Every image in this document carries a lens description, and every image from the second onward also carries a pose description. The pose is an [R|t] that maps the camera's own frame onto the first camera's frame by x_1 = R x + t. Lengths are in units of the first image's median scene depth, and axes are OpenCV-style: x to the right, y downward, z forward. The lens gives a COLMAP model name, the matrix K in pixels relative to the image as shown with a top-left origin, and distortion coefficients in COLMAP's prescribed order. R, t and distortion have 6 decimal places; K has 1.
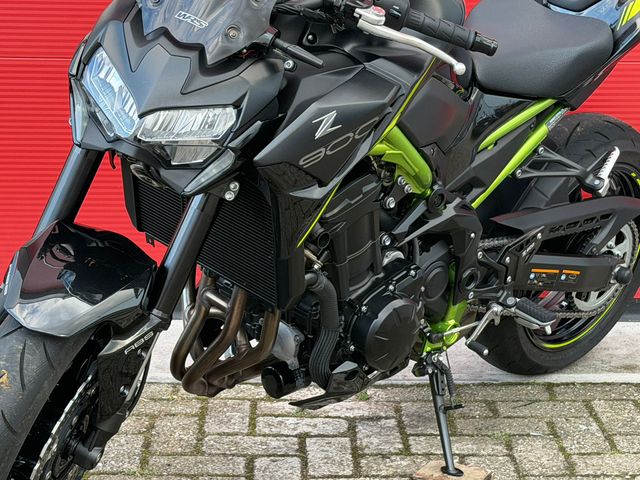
lens RADIAL K [[1516.3, 0, 335.0], [0, 1516.3, 233.1], [0, 0, 1]] dist [0.149260, 0.000000]
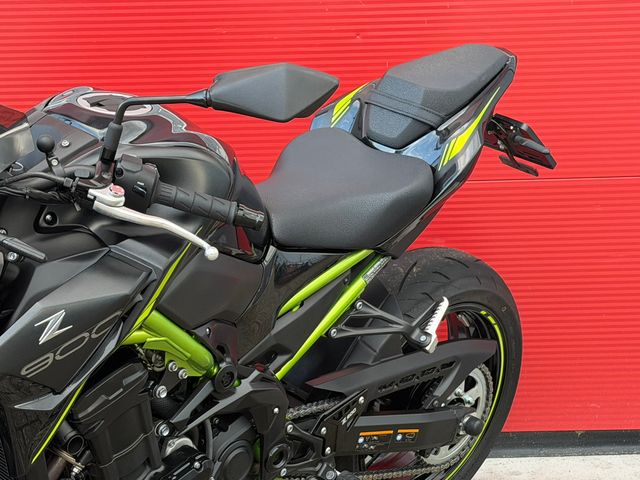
lens RADIAL K [[1516.3, 0, 314.2], [0, 1516.3, 237.6], [0, 0, 1]] dist [0.149260, 0.000000]
pose [[0.999472, -0.031200, -0.009061, 0.128673], [0.031021, 0.999334, -0.019206, -0.084996], [0.009654, 0.018915, 0.999774, 0.109663]]
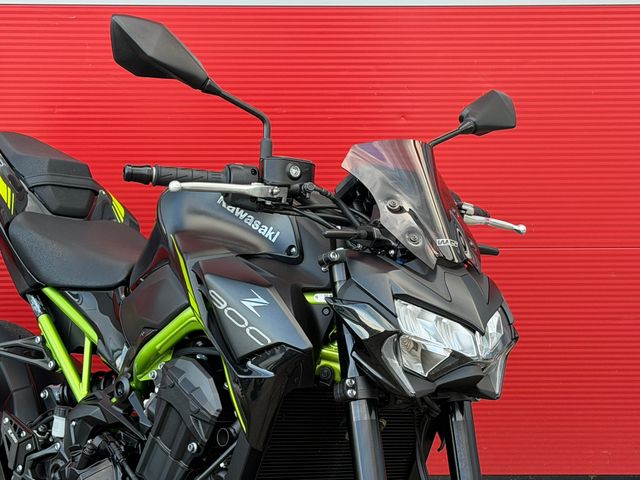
lens RADIAL K [[1516.3, 0, 319.9], [0, 1516.3, 240.1], [0, 0, 1]] dist [0.149260, 0.000000]
pose [[0.999886, -0.010418, 0.010966, 0.067978], [0.010994, 0.998489, -0.053836, -0.085563], [-0.010388, 0.053950, 0.998490, -0.033495]]
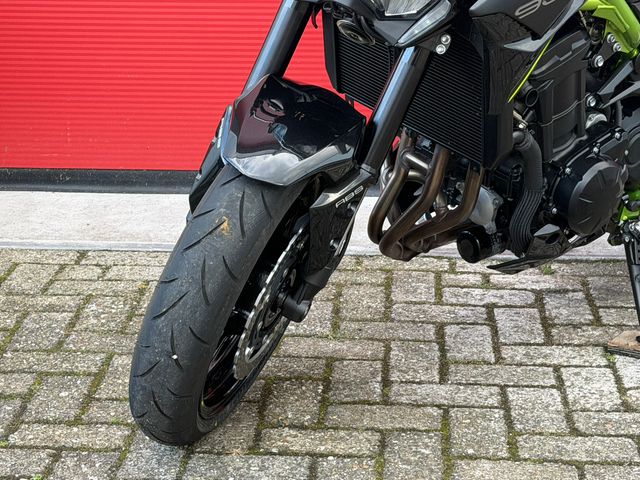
lens RADIAL K [[1516.3, 0, 324.3], [0, 1516.3, 242.6], [0, 0, 1]] dist [0.149260, 0.000000]
pose [[0.996005, 0.012148, -0.088466, -0.048113], [-0.006488, 0.997930, 0.063983, 0.032814], [0.089060, -0.063153, 0.994022, 0.001051]]
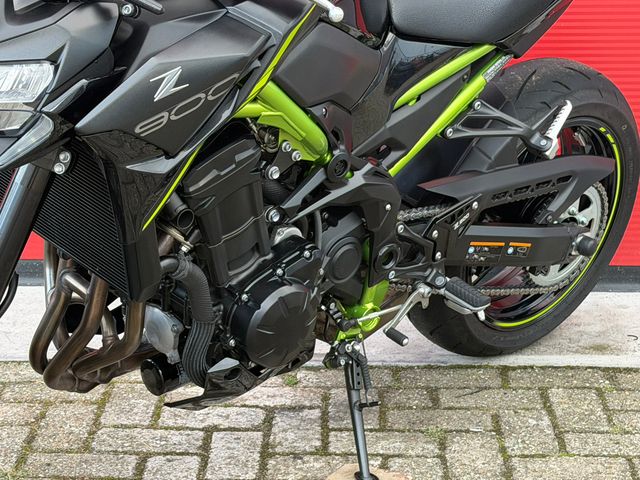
lens RADIAL K [[1516.3, 0, 309.7], [0, 1516.3, 239.8], [0, 0, 1]] dist [0.149260, 0.000000]
pose [[0.998189, 0.005249, -0.059934, 0.101311], [-0.002124, 0.998641, 0.052083, -0.025281], [0.060126, -0.051861, 0.996843, 0.150920]]
